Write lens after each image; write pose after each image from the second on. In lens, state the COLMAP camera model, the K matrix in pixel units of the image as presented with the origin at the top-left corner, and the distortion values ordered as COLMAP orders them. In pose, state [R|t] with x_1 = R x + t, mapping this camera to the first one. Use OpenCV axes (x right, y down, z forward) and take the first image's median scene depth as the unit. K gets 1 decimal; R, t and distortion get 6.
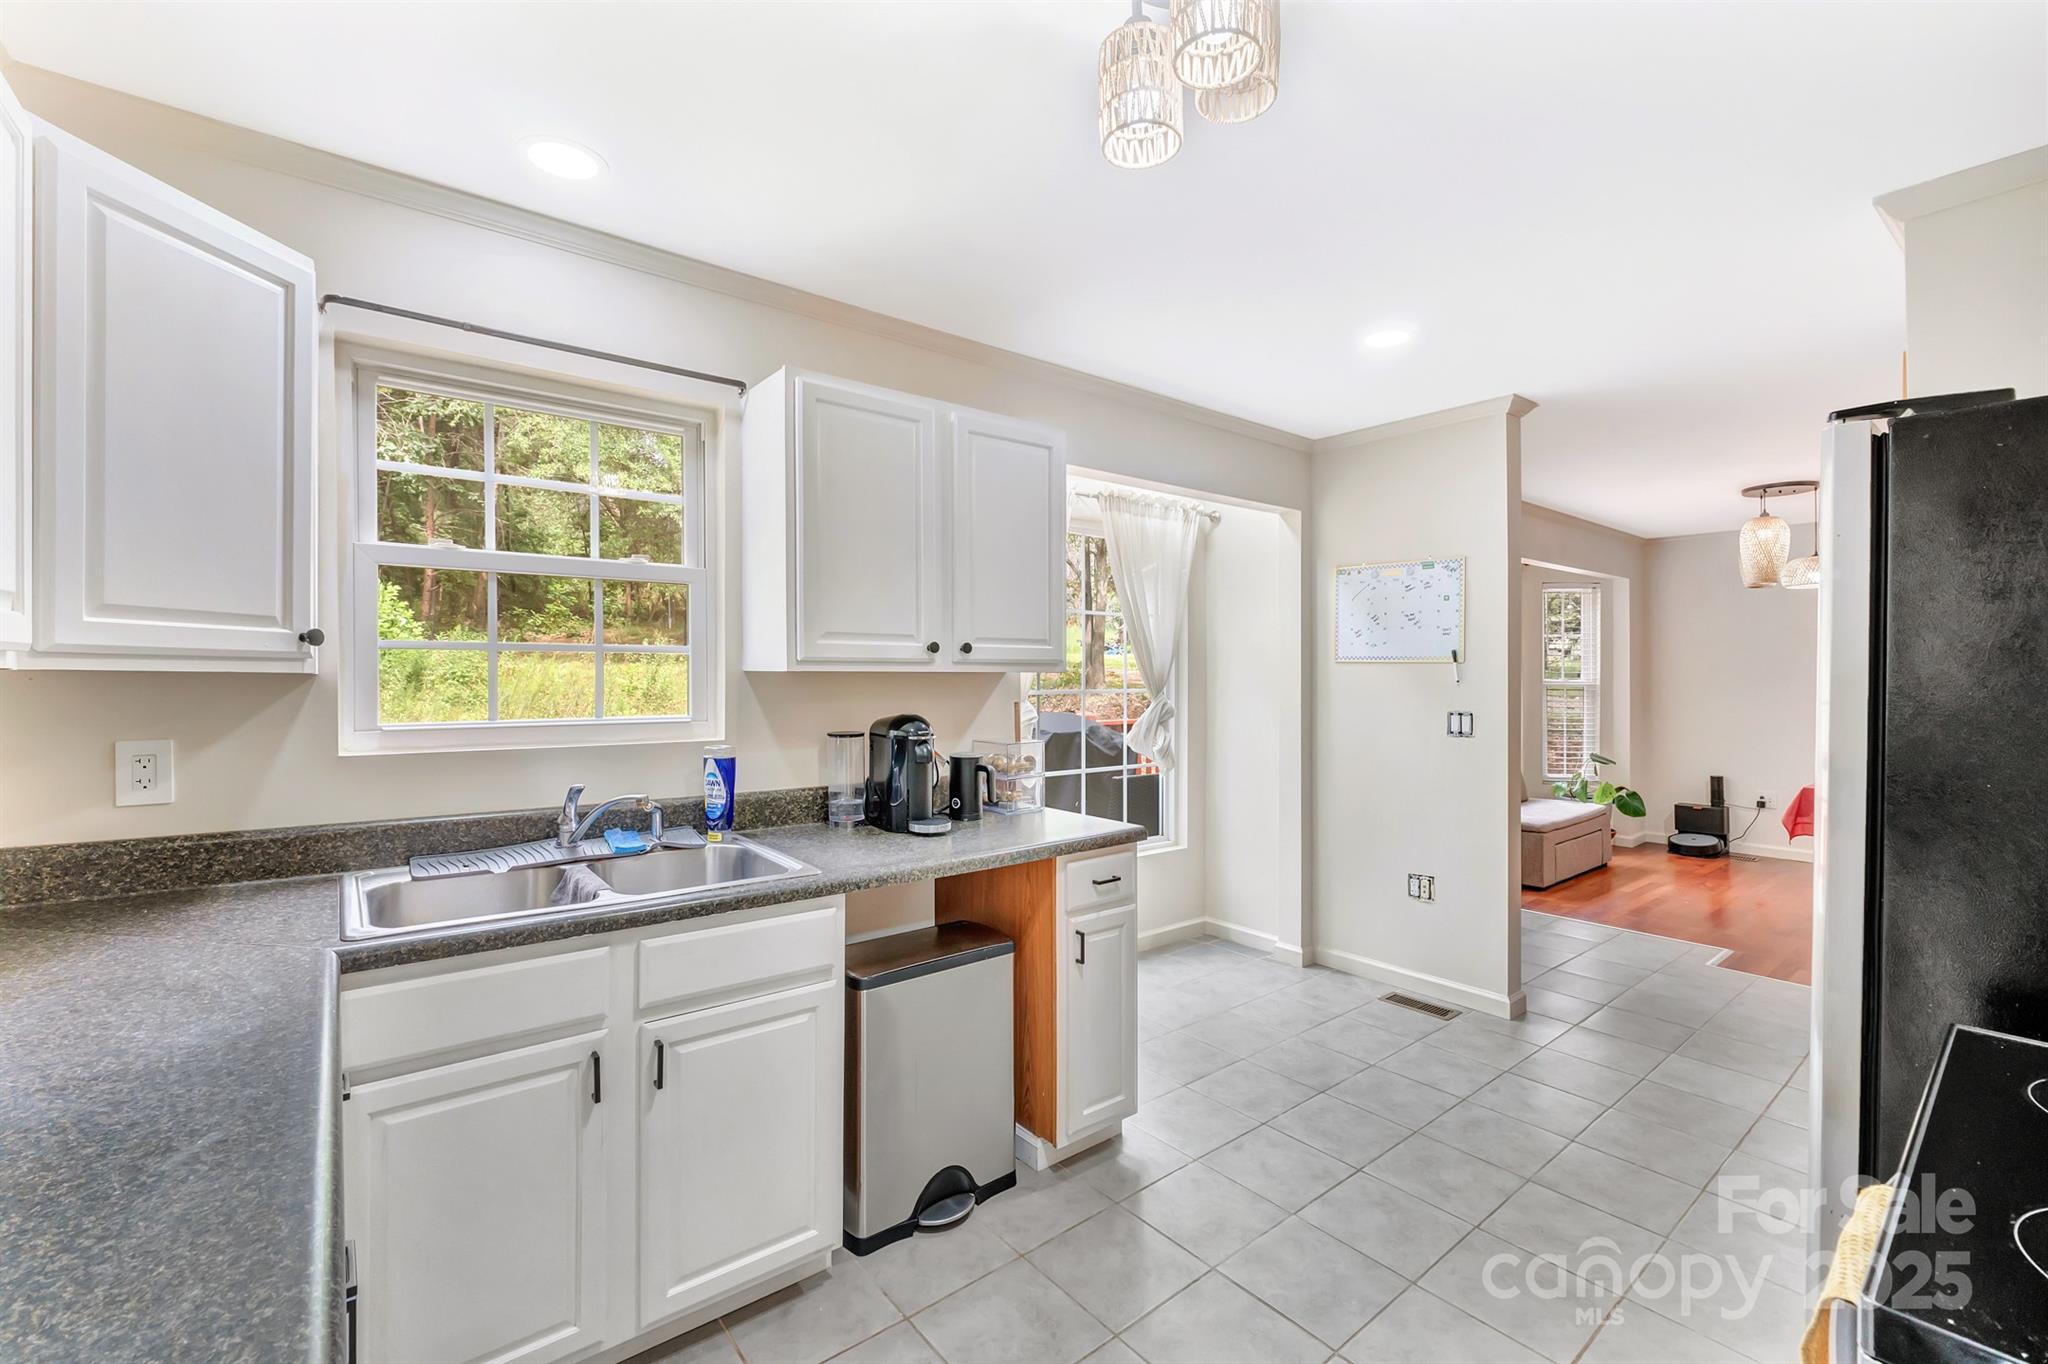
lens RADIAL K [[871.0, 0, 1024.1], [0, 871.0, 667.4], [0, 0, 1]] dist [-0.003882, -0.001044]
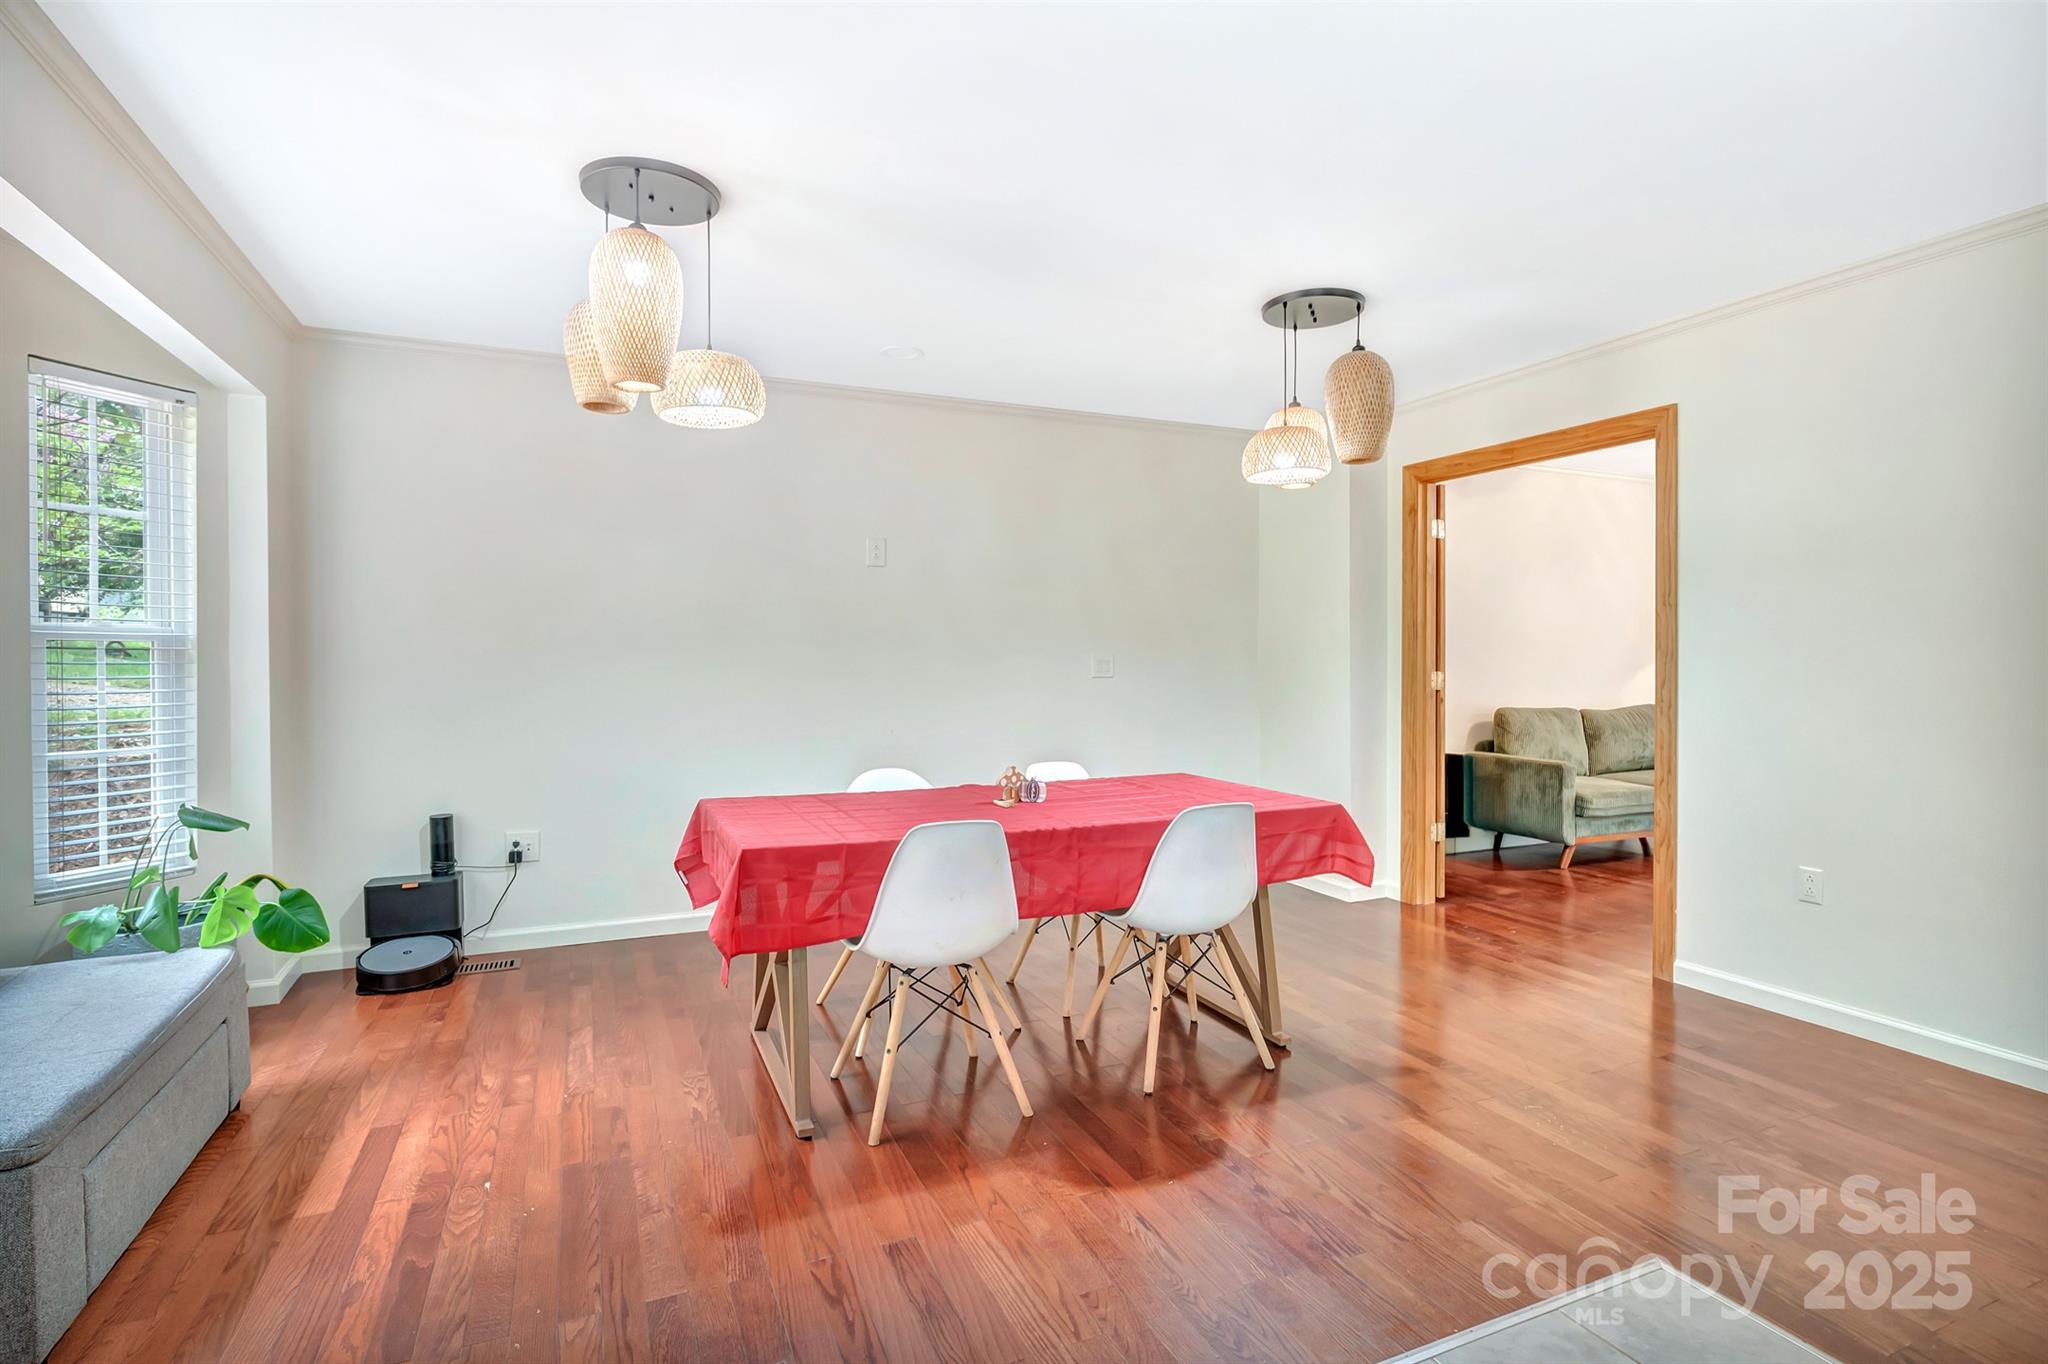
lens RADIAL K [[1035.6, 0, 1025.3], [0, 1035.6, 668.9], [0, 0, 1]] dist [-0.001254, -0.000604]
pose [[0.257212, -0.021144, 0.966124, 0.301119], [0.000148, 0.999761, 0.021841, 0.025497], [-0.966355, -0.005475, 0.257154, 0.513118]]
